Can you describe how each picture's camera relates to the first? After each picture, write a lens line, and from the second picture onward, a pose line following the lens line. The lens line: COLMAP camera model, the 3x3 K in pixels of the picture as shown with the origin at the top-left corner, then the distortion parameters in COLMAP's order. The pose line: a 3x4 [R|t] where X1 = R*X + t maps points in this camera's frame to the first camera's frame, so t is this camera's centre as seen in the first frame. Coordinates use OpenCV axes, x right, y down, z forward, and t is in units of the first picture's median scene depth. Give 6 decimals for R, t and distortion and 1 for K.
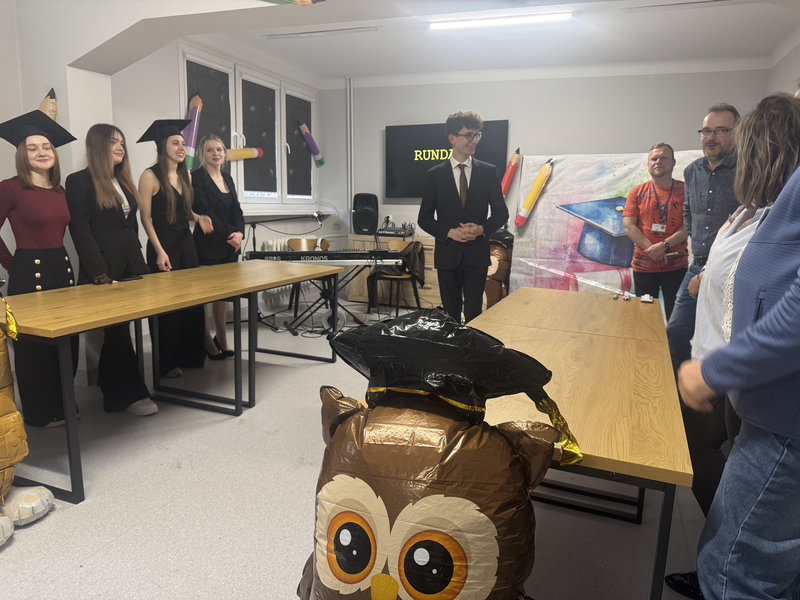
lens RADIAL K [[566.3, 0, 387.3], [0, 566.3, 301.4], [0, 0, 1]] dist [0.056028, -0.070546]
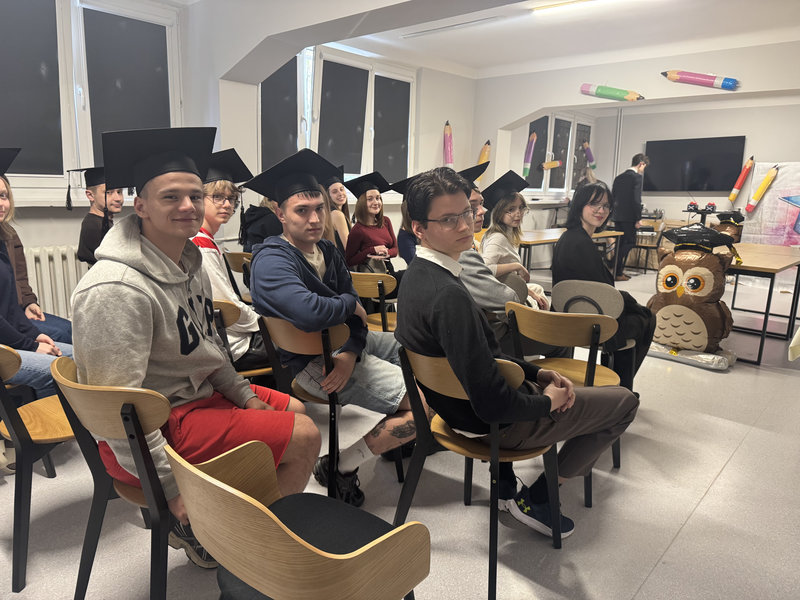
lens RADIAL K [[566.3, 0, 387.3], [0, 566.3, 301.4], [0, 0, 1]] dist [0.056028, -0.070546]
pose [[0.935315, 0.068631, -0.347096, -0.101595], [-0.065228, 0.997639, 0.021494, 0.121444], [0.347751, 0.002537, 0.937583, -0.667360]]
